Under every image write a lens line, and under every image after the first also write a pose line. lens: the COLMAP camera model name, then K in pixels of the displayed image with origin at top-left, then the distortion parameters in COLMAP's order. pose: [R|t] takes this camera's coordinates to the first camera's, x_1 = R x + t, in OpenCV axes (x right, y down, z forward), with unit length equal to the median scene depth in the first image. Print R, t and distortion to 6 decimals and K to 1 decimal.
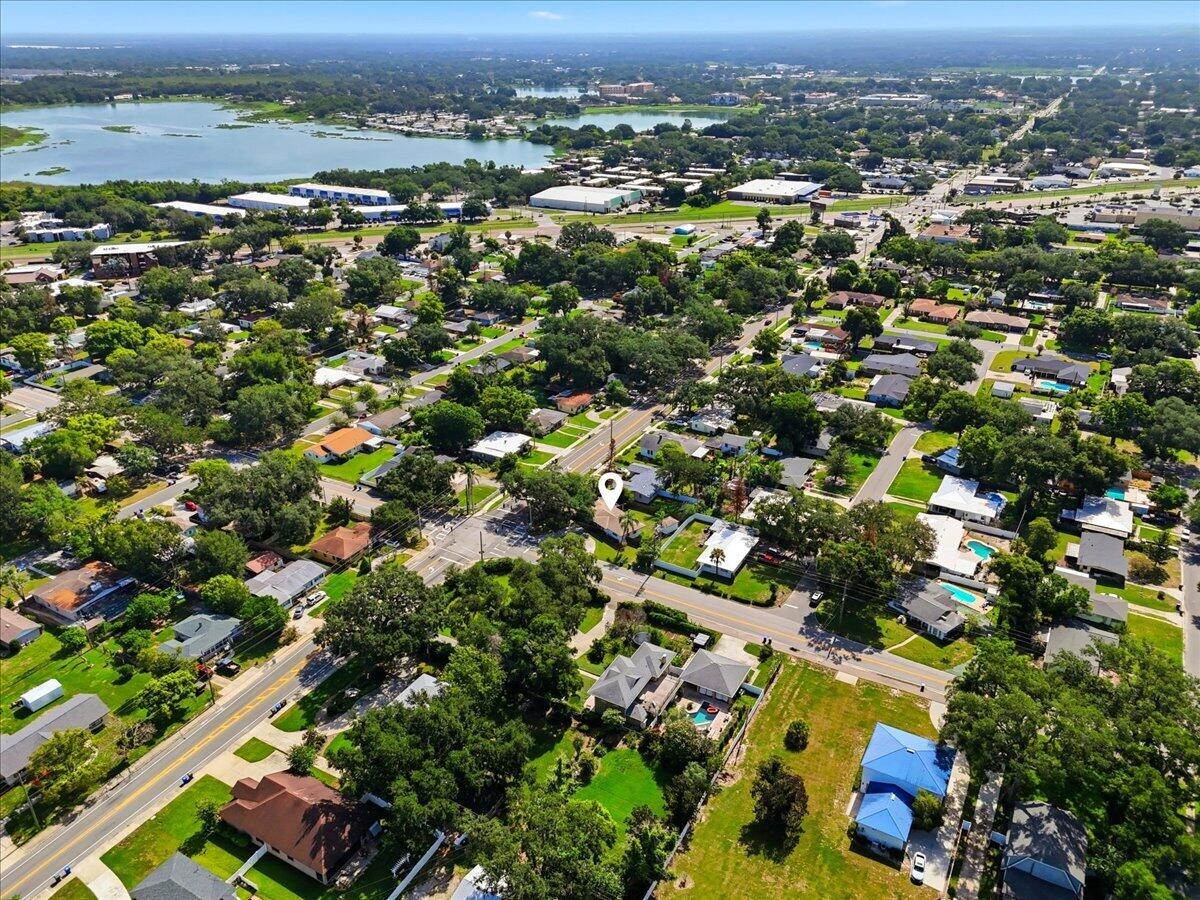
lens RADIAL K [[871.7, 0, 600.0], [0, 871.7, 450.0], [0, 0, 1]] dist [-0.002289, -0.002045]
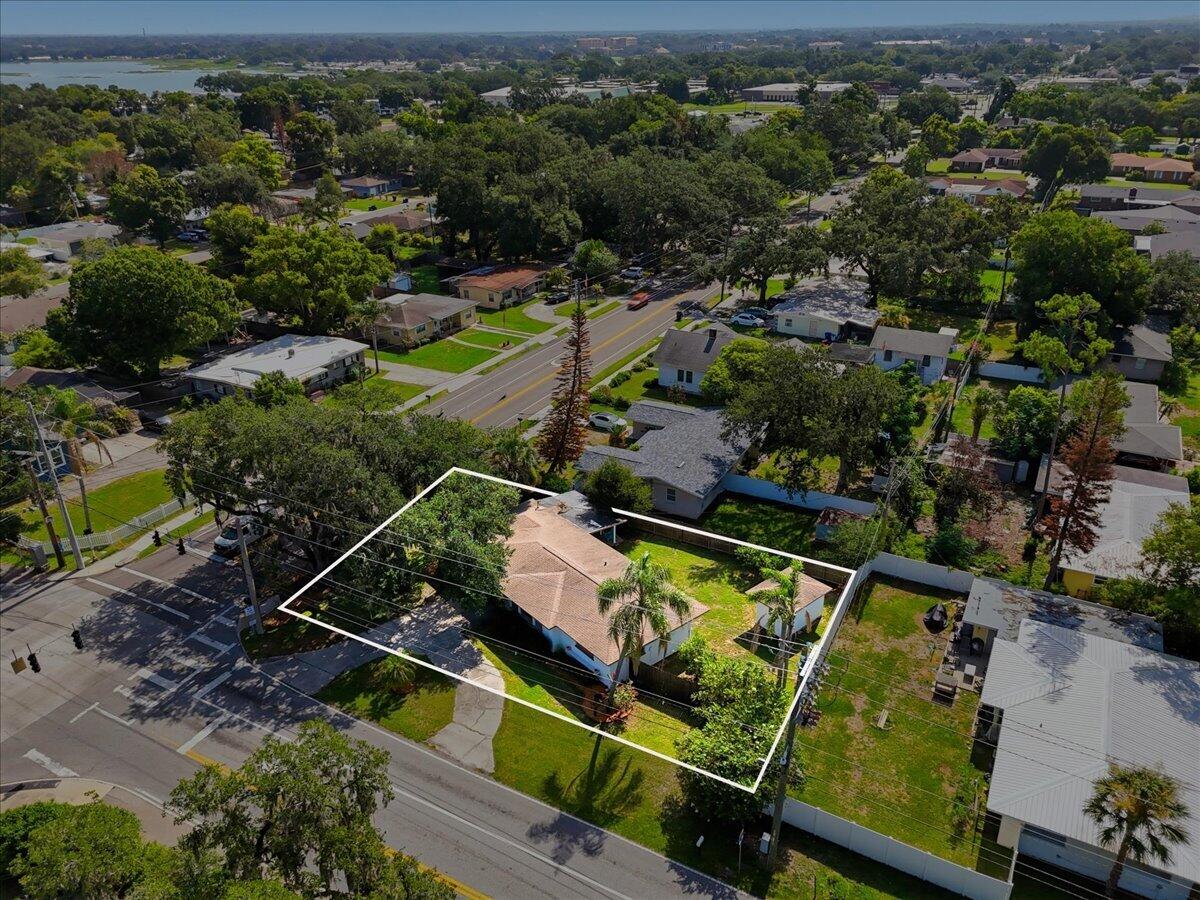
lens RADIAL K [[871.7, 0, 600.0], [0, 871.7, 450.0], [0, 0, 1]] dist [-0.002289, -0.002045]
pose [[0.999758, -0.015981, 0.015128, 0.015230], [0.016030, 0.999867, -0.003092, 0.033678], [-0.015077, 0.003333, 0.999881, 0.619361]]
